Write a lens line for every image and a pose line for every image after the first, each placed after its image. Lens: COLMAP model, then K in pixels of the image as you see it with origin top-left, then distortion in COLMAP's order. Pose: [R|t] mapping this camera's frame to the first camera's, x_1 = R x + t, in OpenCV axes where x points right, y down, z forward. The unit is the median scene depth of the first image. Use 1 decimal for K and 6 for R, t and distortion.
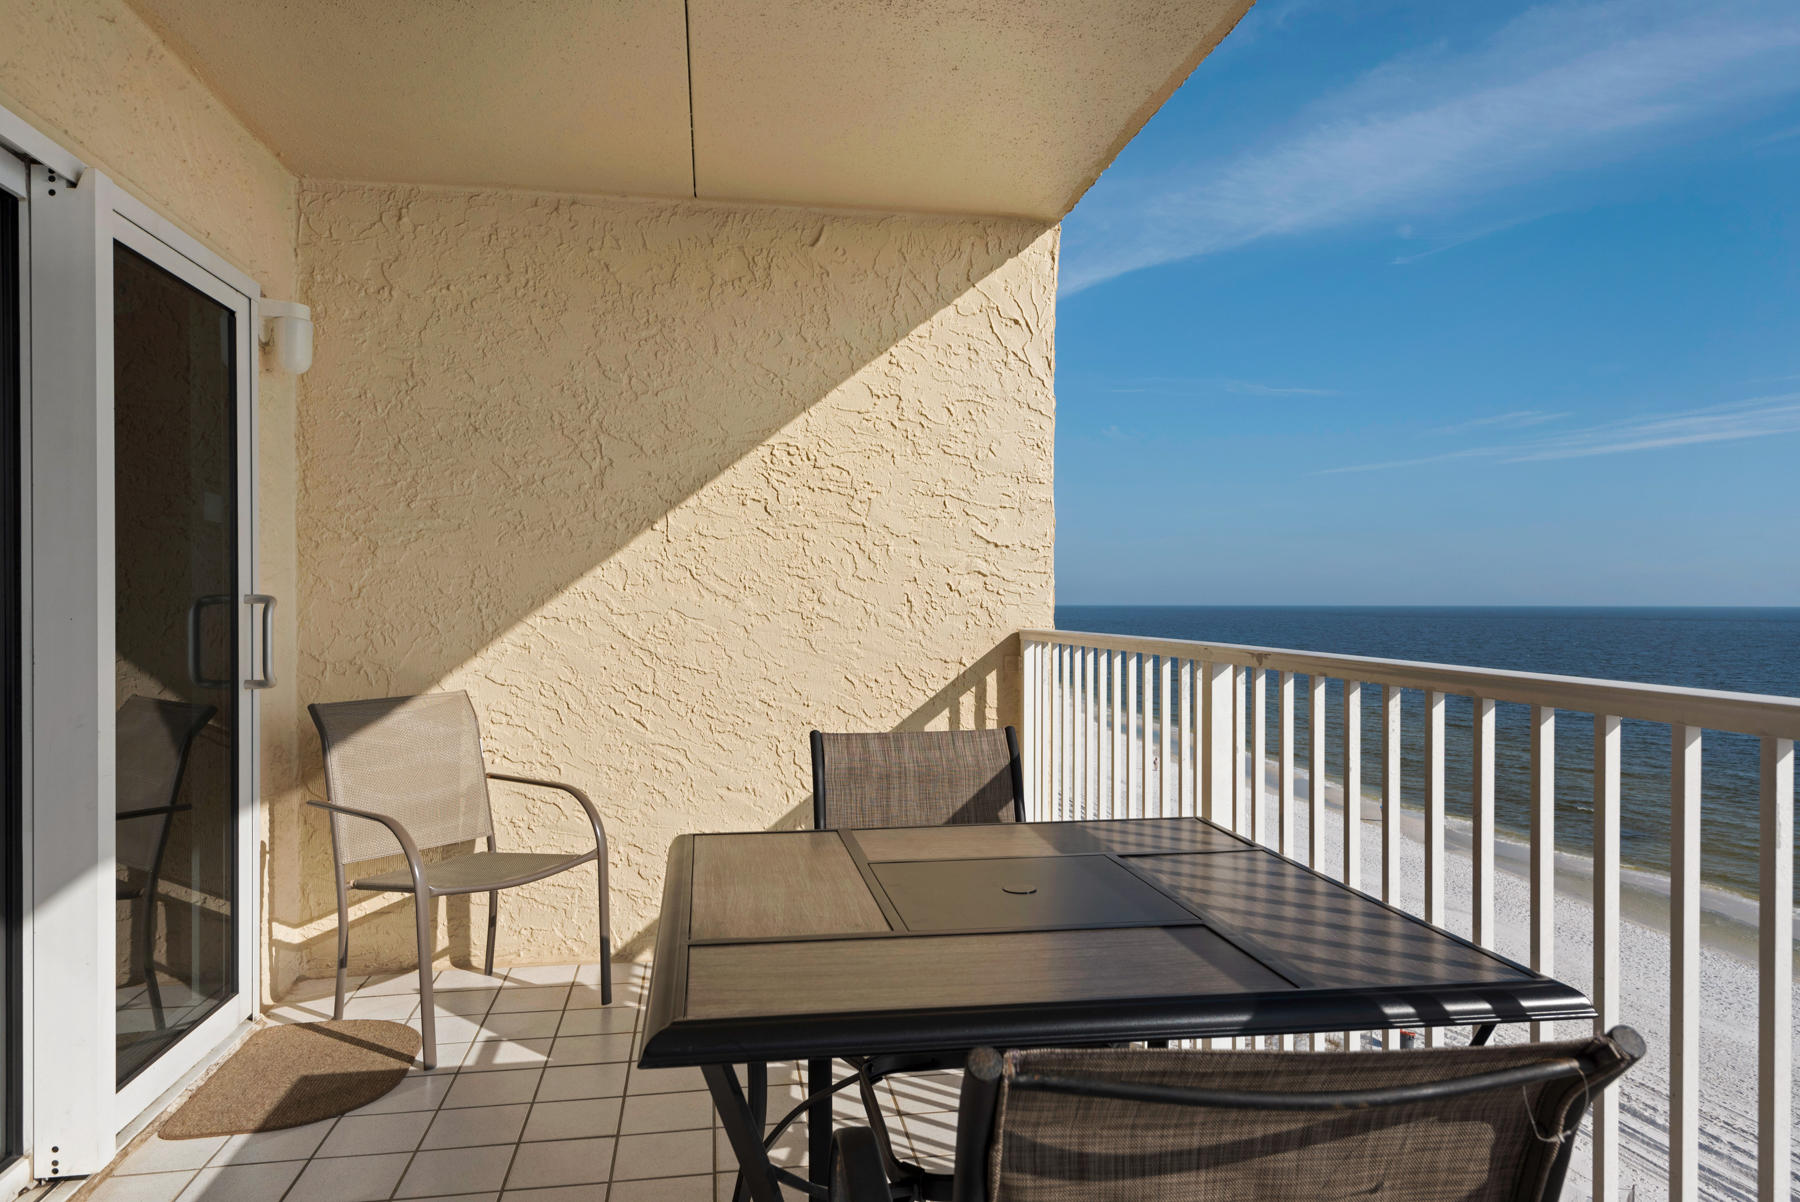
lens RADIAL K [[1175.9, 0, 902.7], [0, 1175.9, 606.9], [0, 0, 1]] dist [0.011157, 0.004465]
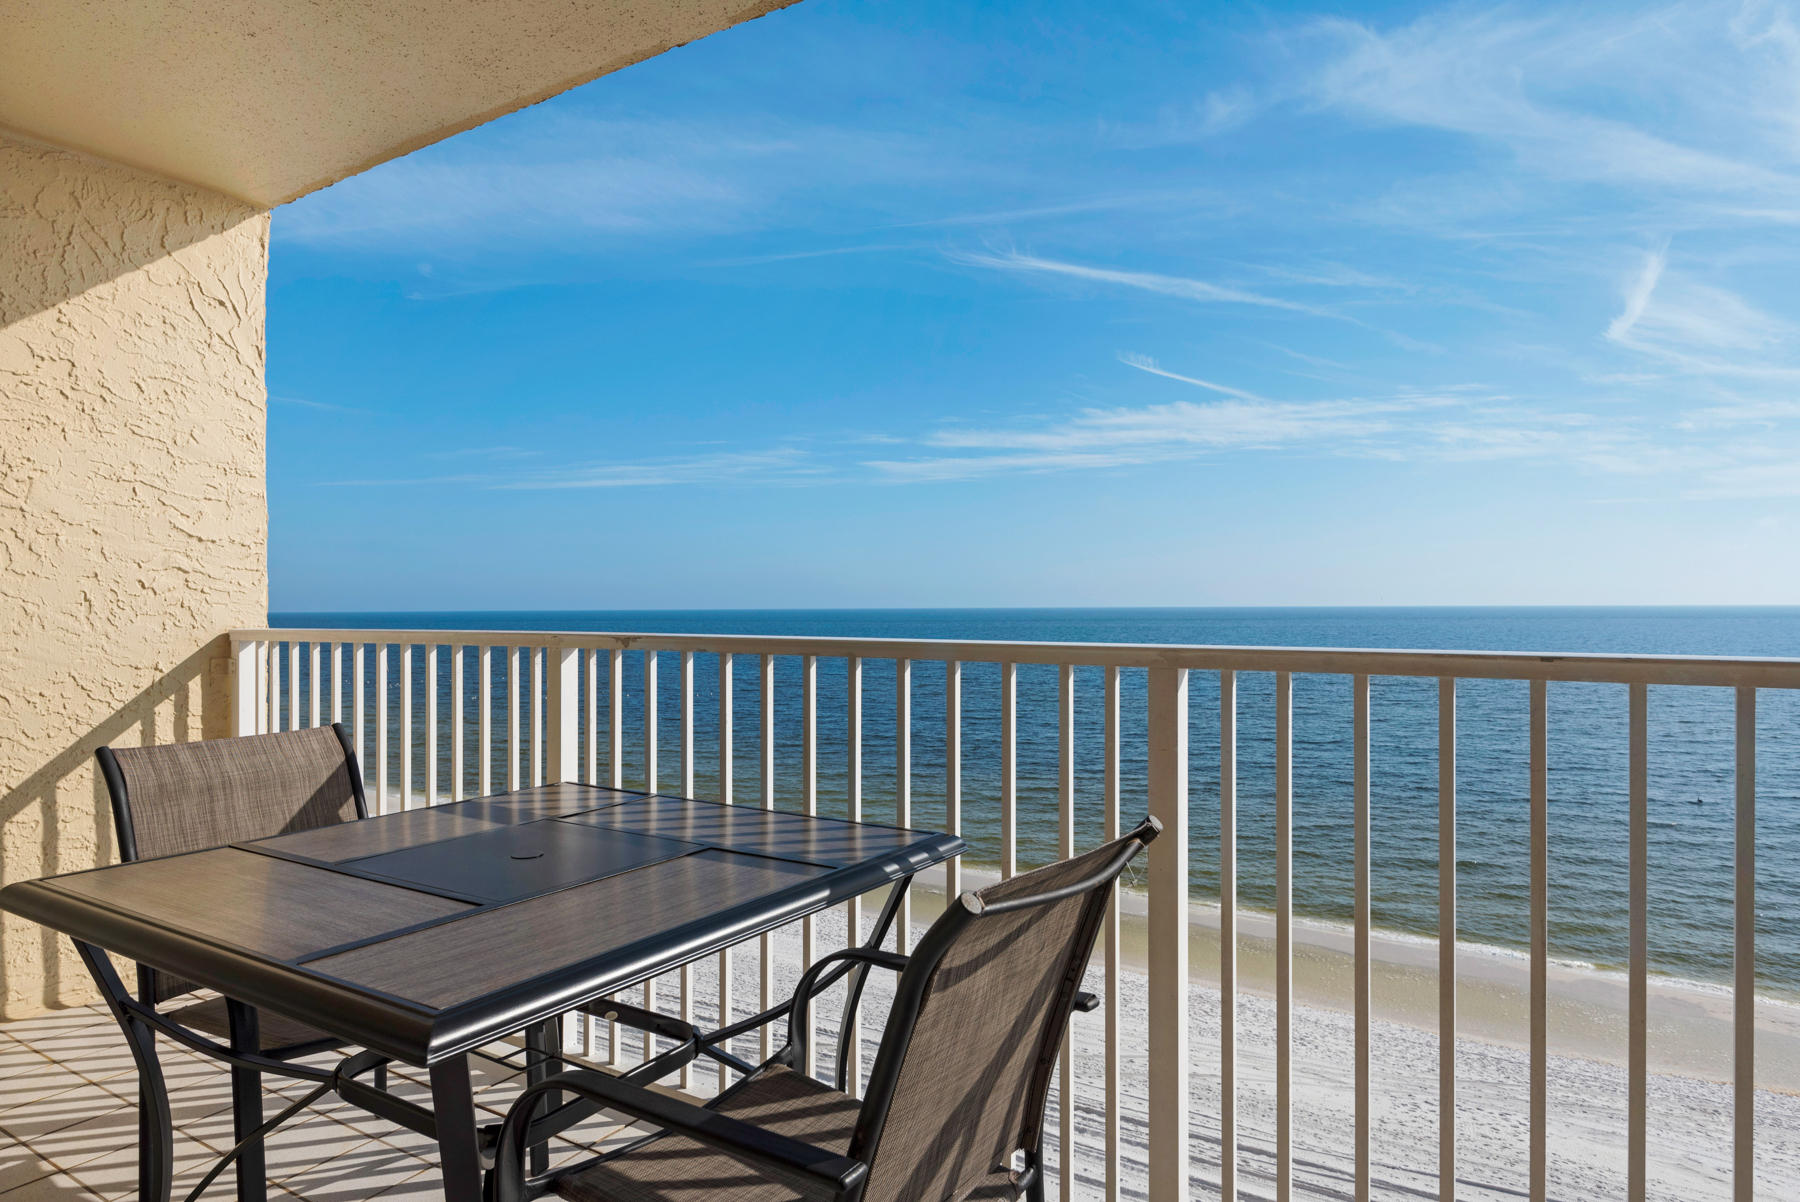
lens RADIAL K [[1053.6, 0, 900.5], [0, 1053.6, 594.1], [0, 0, 1]] dist [-0.007612, -0.002555]
pose [[0.662571, 0.002441, 0.748995, -0.173711], [0.010391, 0.999869, -0.012450, 0.006434], [-0.748927, 0.016032, 0.662458, 0.042479]]
